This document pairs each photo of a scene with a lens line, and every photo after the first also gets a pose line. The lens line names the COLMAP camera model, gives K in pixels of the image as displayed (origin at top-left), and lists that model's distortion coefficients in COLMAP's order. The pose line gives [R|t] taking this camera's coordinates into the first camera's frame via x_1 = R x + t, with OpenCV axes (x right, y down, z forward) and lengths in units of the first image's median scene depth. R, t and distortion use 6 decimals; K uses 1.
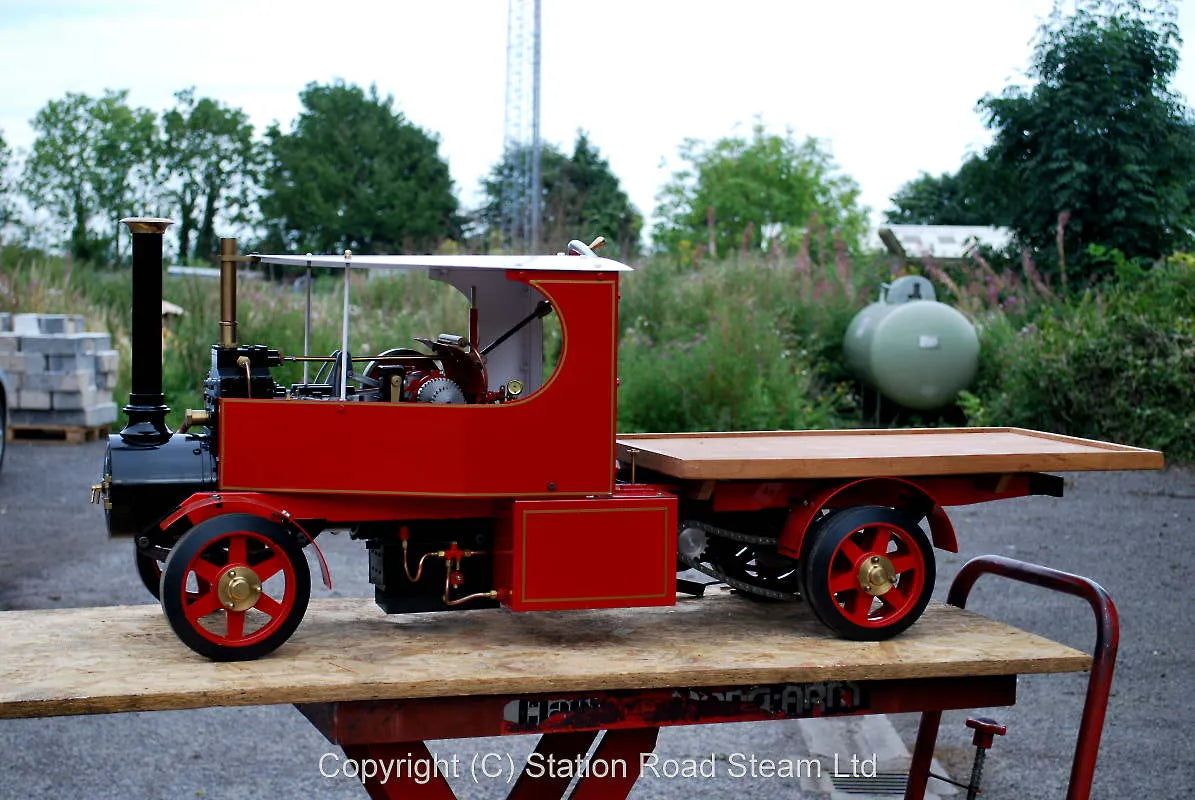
lens RADIAL K [[2164.0, 0, 639.8], [0, 2164.0, 379.1], [0, 0, 1]] dist [0.069059, 0.000267]
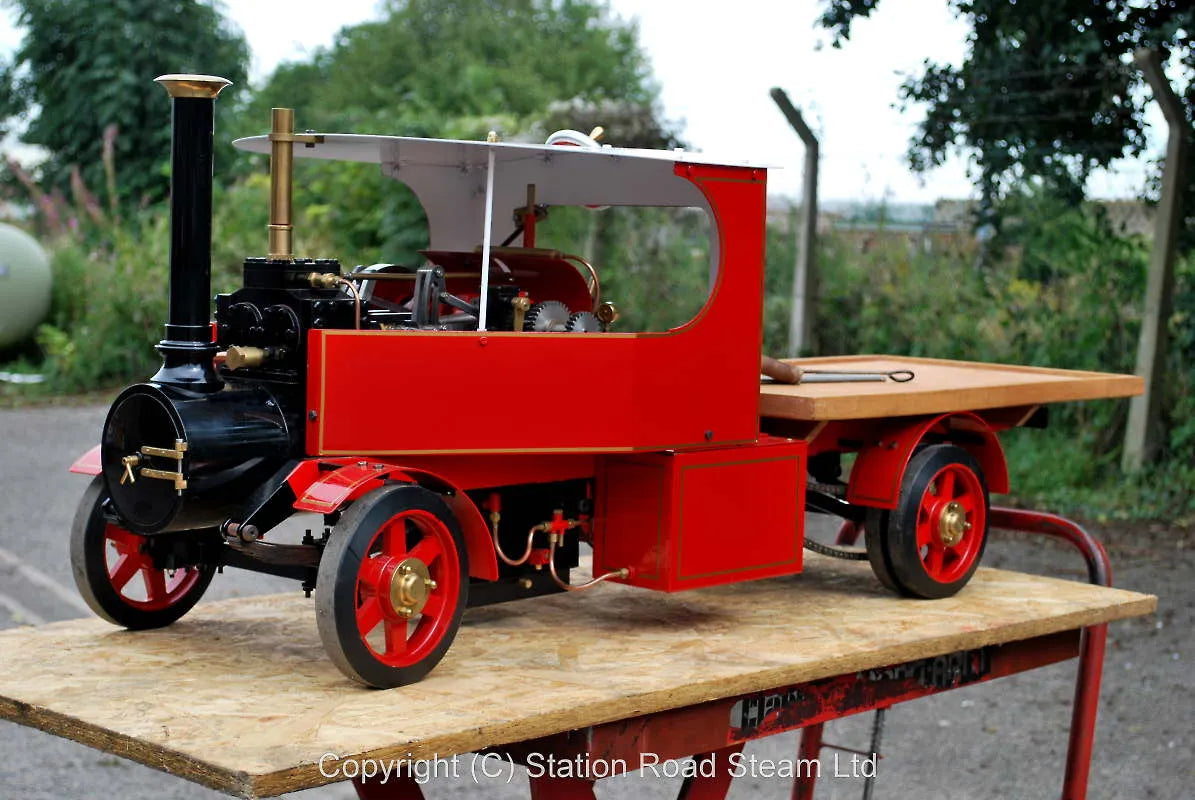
lens RADIAL K [[2328.4, 0, 596.0], [0, 2328.4, 340.0], [0, 0, 1]] dist [0.039481, 0.199789]
pose [[0.862930, -0.020073, 0.504924, -0.169528], [0.014697, 0.999785, 0.014630, 0.000351], [-0.505109, -0.005204, 0.863040, 0.089548]]
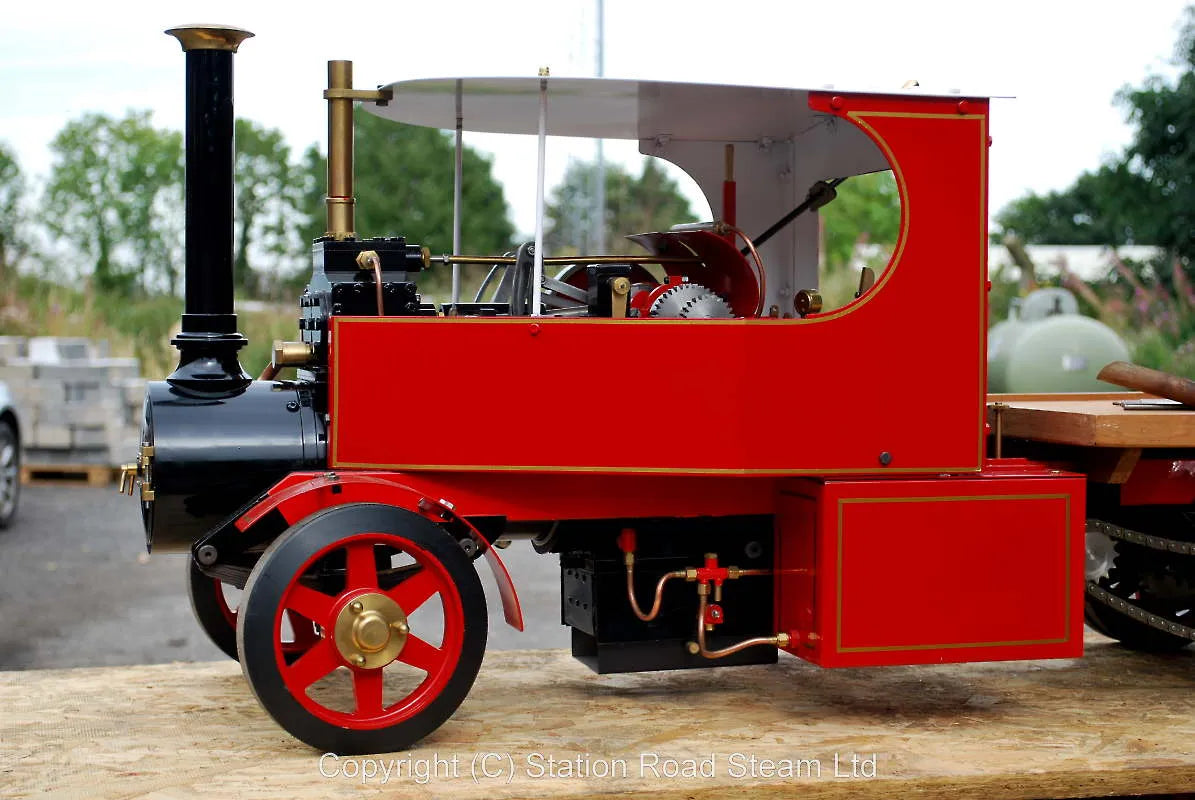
lens RADIAL K [[2245.4, 0, 597.5], [0, 2245.4, 400.0], [0, 0, 1]] dist [-0.002291, 0.222937]
pose [[0.999308, -0.010936, -0.035548, -0.032205], [0.010303, 0.999786, -0.017924, 0.014381], [0.035737, 0.017545, 0.999207, 0.123208]]
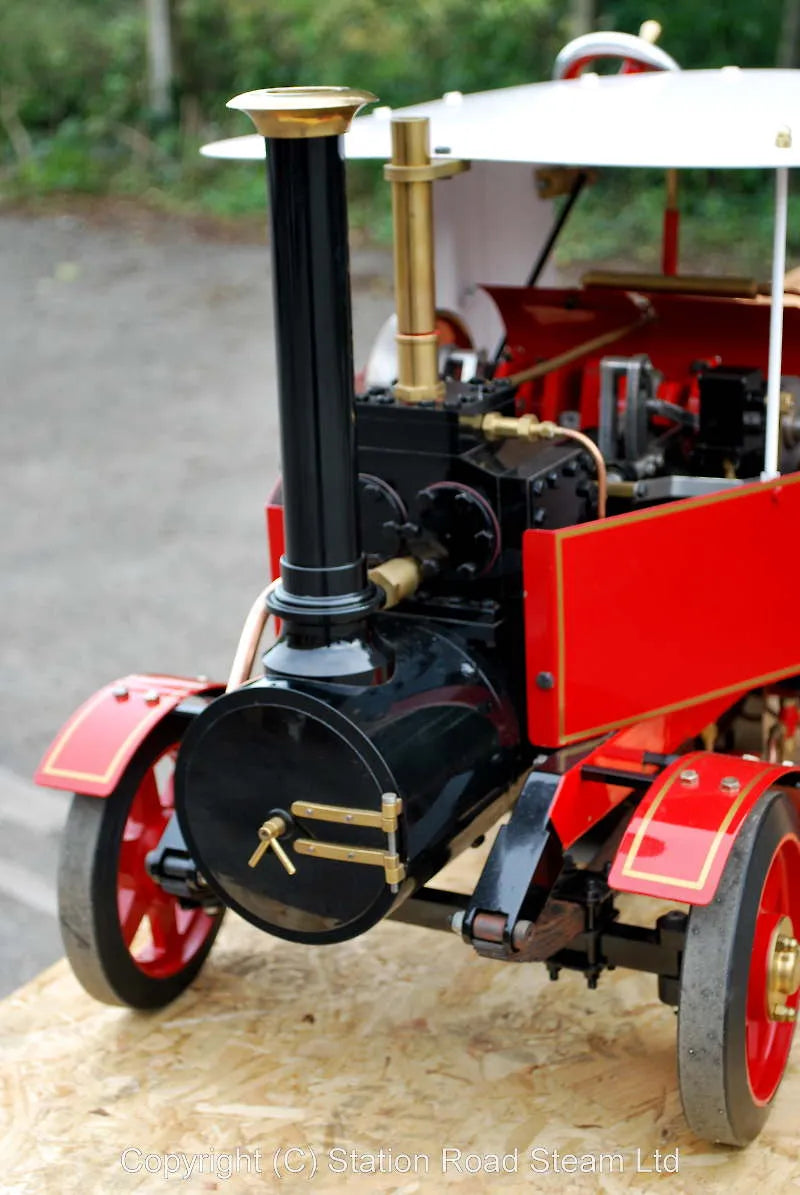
lens RADIAL K [[2328.4, 0, 401.5], [0, 2328.4, 629.5], [0, 0, 1]] dist [0.039481, 0.199789]
pose [[0.694937, -0.261144, 0.669975, -0.169371], [0.080734, 0.954168, 0.288175, -0.034235], [-0.714524, -0.146174, 0.684170, 0.237850]]
